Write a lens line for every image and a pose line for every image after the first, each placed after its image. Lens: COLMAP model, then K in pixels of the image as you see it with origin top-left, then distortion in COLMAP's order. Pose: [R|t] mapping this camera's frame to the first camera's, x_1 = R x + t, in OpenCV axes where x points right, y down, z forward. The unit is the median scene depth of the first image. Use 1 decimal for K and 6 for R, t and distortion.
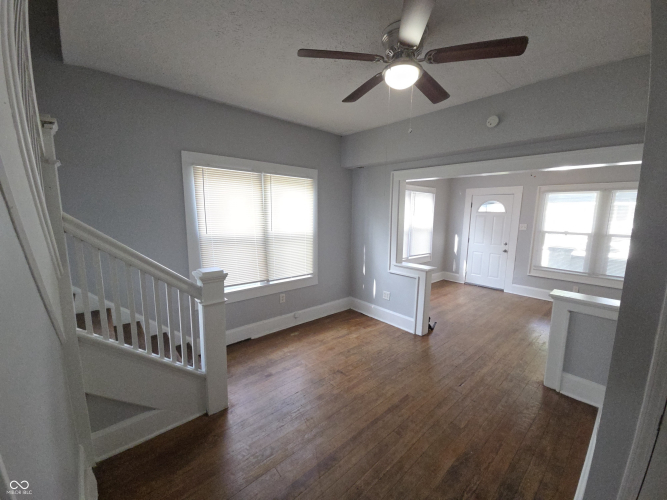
lens RADIAL K [[279.2, 0, 333.5], [0, 279.2, 250.0], [0, 0, 1]] dist [-0.002105, -0.000138]
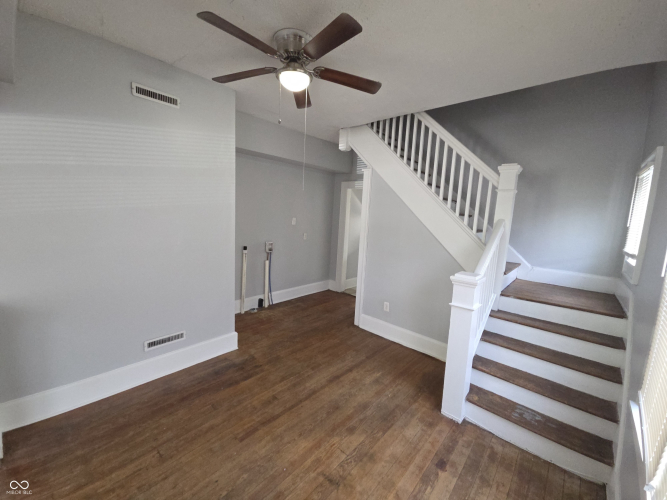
lens RADIAL K [[268.0, 0, 333.5], [0, 268.0, 250.0], [0, 0, 1]] dist [-0.003019, -0.000266]
pose [[-0.991168, -0.057305, -0.119592, 0.136241], [-0.086199, 0.963715, 0.252631, -0.189685], [0.100775, 0.260708, -0.960144, 1.624897]]
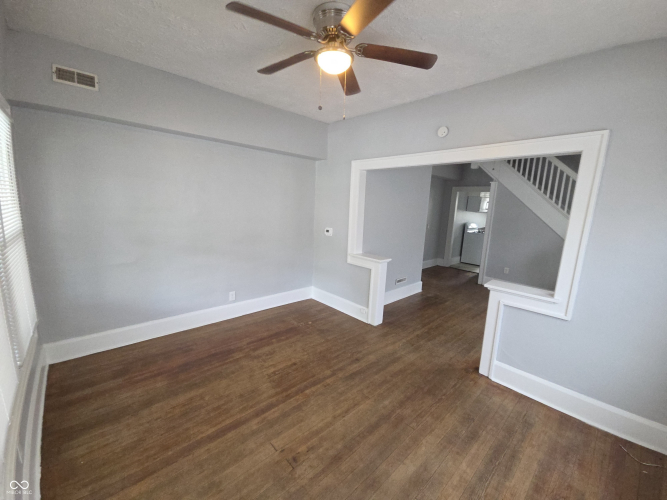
lens RADIAL K [[268.0, 0, 333.5], [0, 268.0, 250.0], [0, 0, 1]] dist [-0.003019, -0.000266]
pose [[-0.998457, -0.054142, 0.012302, 1.147471], [-0.047341, 0.945941, 0.320865, -0.384607], [-0.029009, 0.319788, -0.947045, 2.515700]]
